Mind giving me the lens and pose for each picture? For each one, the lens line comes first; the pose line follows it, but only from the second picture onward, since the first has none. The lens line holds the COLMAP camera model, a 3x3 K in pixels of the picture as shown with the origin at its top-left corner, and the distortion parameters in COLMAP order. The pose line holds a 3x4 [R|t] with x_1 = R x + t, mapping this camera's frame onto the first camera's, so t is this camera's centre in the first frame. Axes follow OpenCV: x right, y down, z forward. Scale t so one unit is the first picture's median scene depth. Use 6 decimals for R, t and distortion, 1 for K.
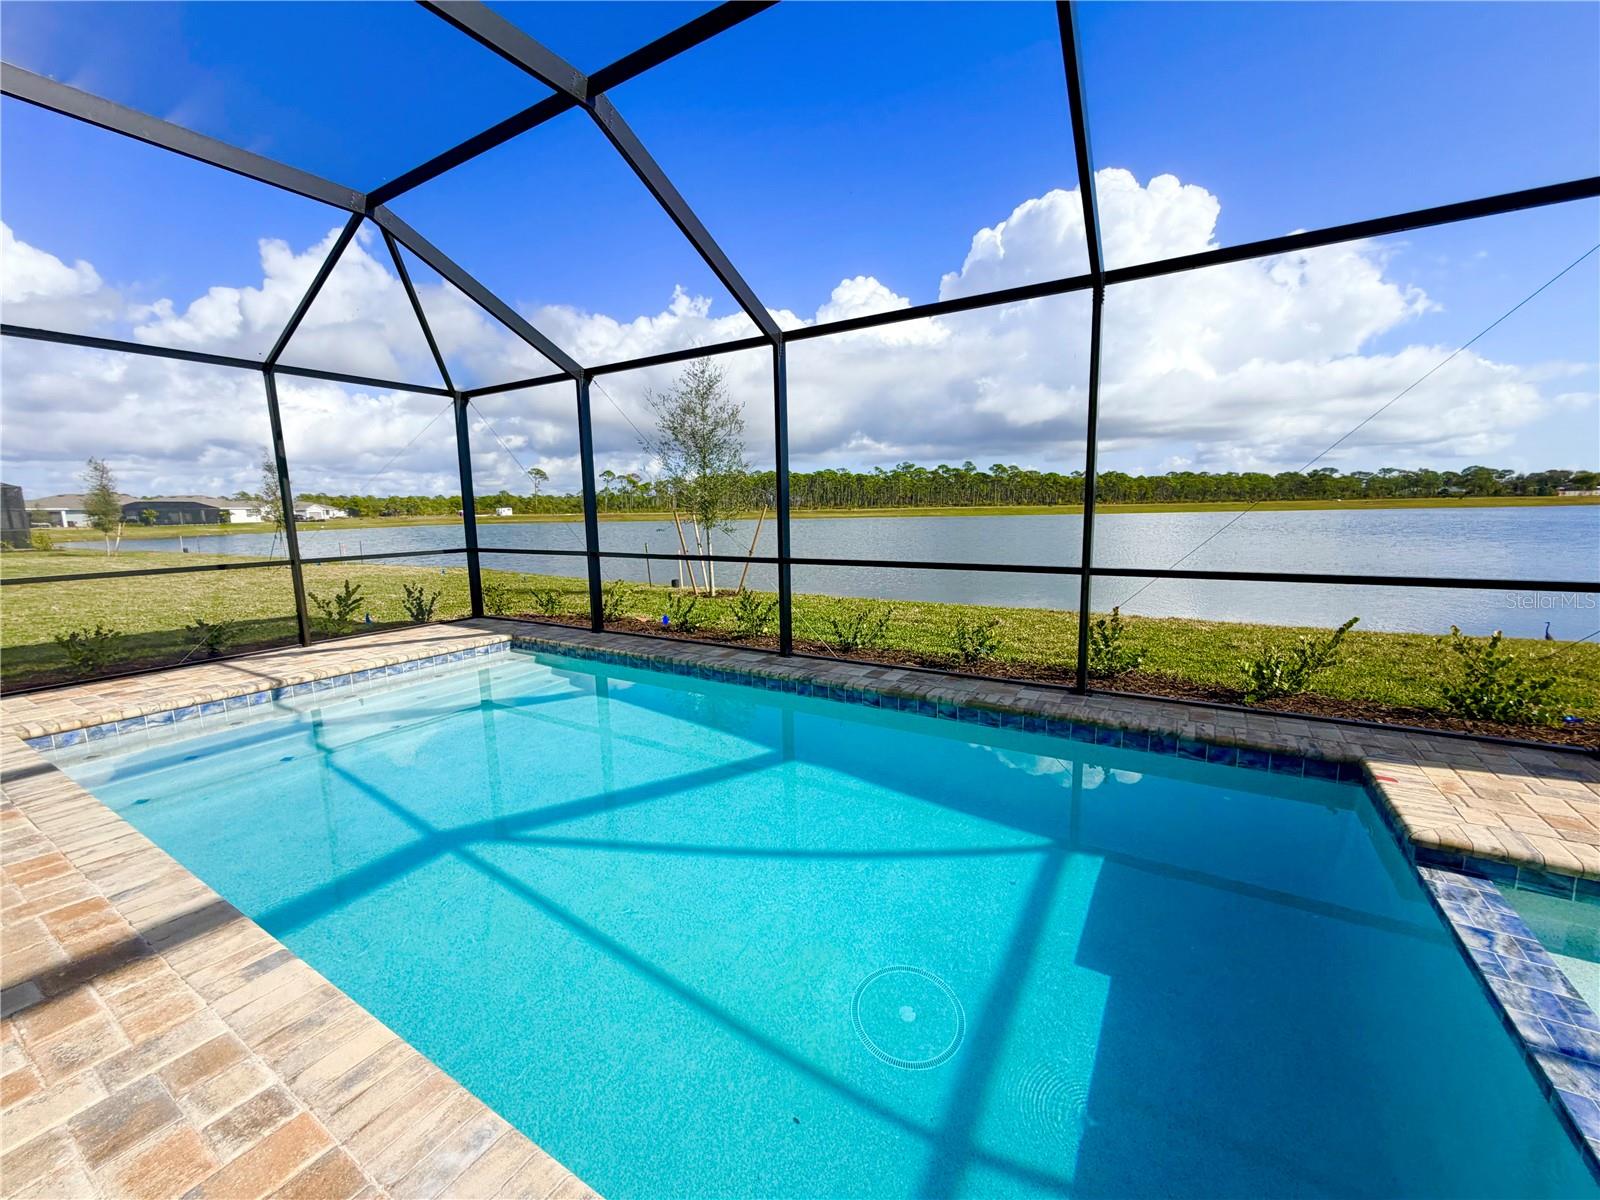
lens RADIAL K [[636.0, 0, 798.2], [0, 636.0, 598.4], [0, 0, 1]] dist [0.001026, 0.000230]
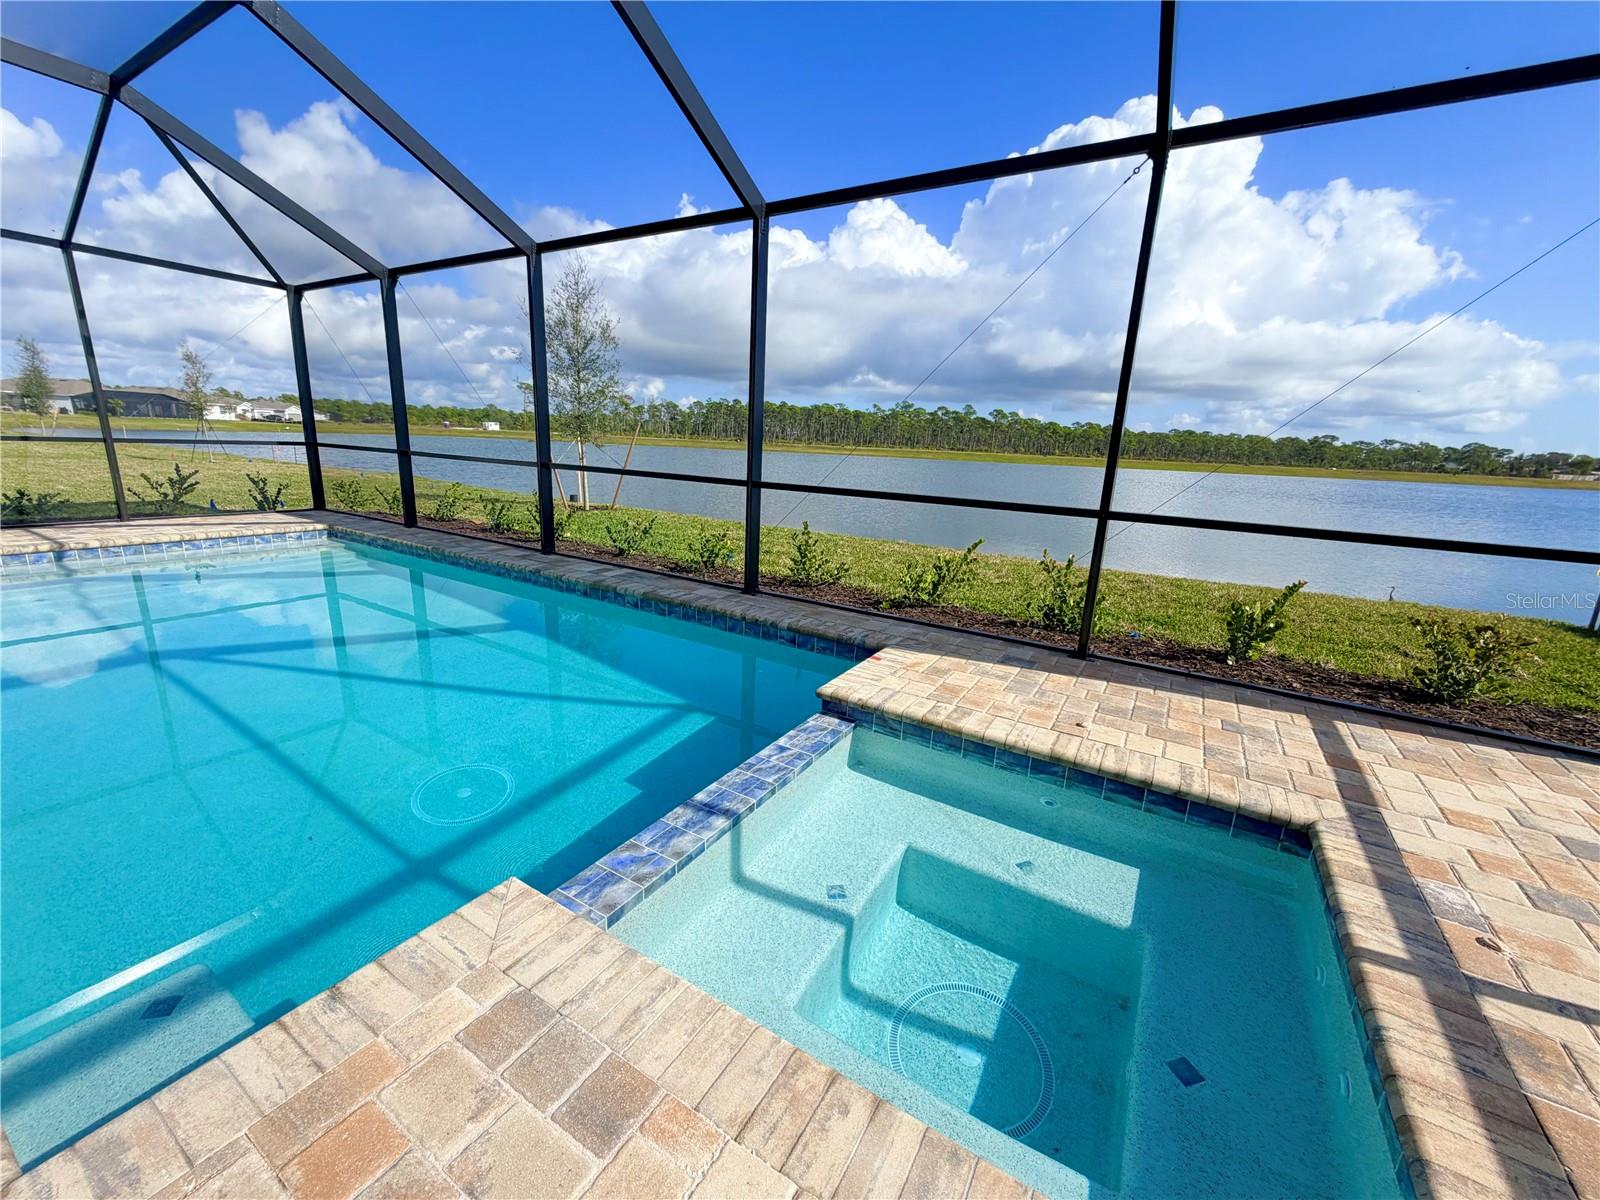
lens RADIAL K [[636.0, 0, 798.2], [0, 636.0, 598.4], [0, 0, 1]] dist [0.001026, 0.000230]
pose [[0.998015, 0.060956, 0.015794, 0.212788], [-0.062222, 0.993174, 0.098665, 0.016885], [-0.009672, -0.099452, 0.994995, -0.055229]]
